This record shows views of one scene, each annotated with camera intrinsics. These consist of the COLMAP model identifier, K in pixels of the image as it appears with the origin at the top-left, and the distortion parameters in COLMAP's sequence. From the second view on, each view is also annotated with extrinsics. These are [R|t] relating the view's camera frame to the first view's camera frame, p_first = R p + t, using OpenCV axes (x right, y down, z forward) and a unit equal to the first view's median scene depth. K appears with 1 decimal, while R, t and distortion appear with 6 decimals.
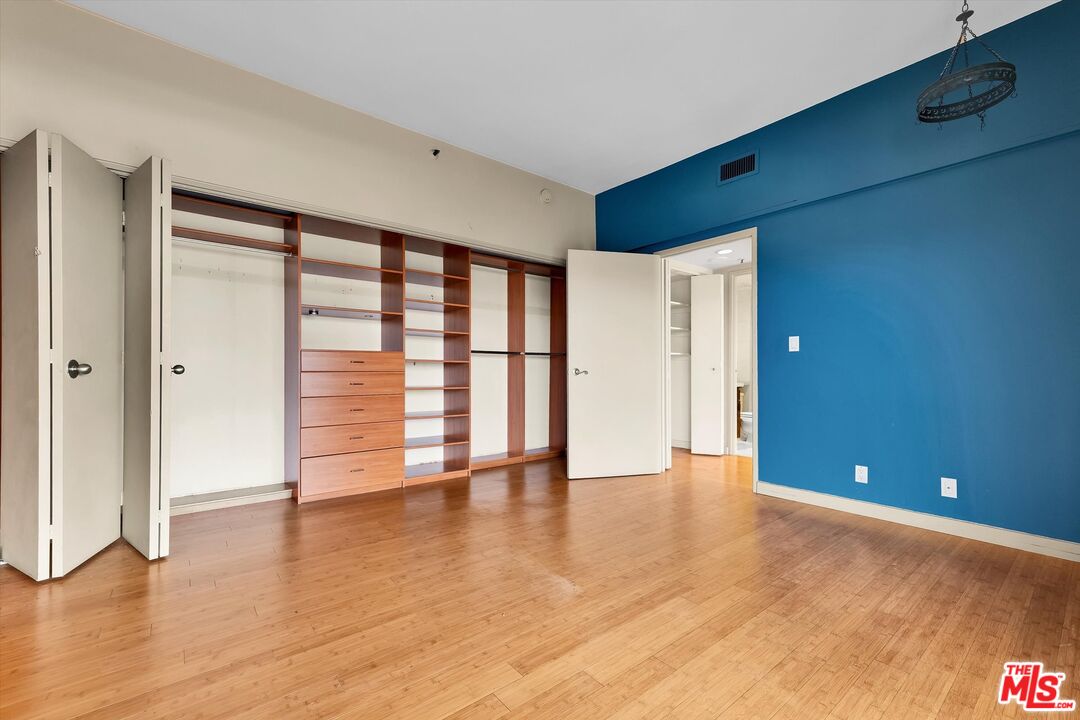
lens RADIAL K [[434.6, 0, 542.7], [0, 434.6, 367.1], [0, 0, 1]] dist [0.001071, 0.001286]
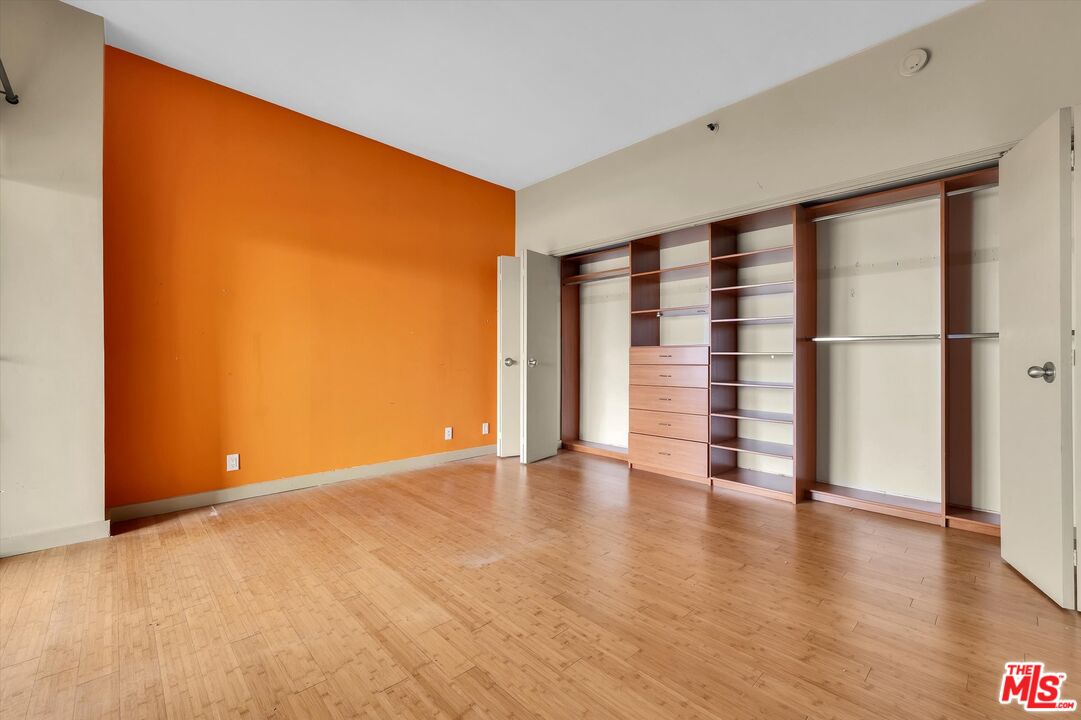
lens RADIAL K [[435.0, 0, 543.2], [0, 435.0, 357.3], [0, 0, 1]] dist [0.001071, 0.001286]
pose [[0.123200, -0.003330, -0.992376, 1.250917], [0.003241, 0.999990, -0.002953, -0.012656], [0.992377, -0.002852, 0.123209, 1.087735]]
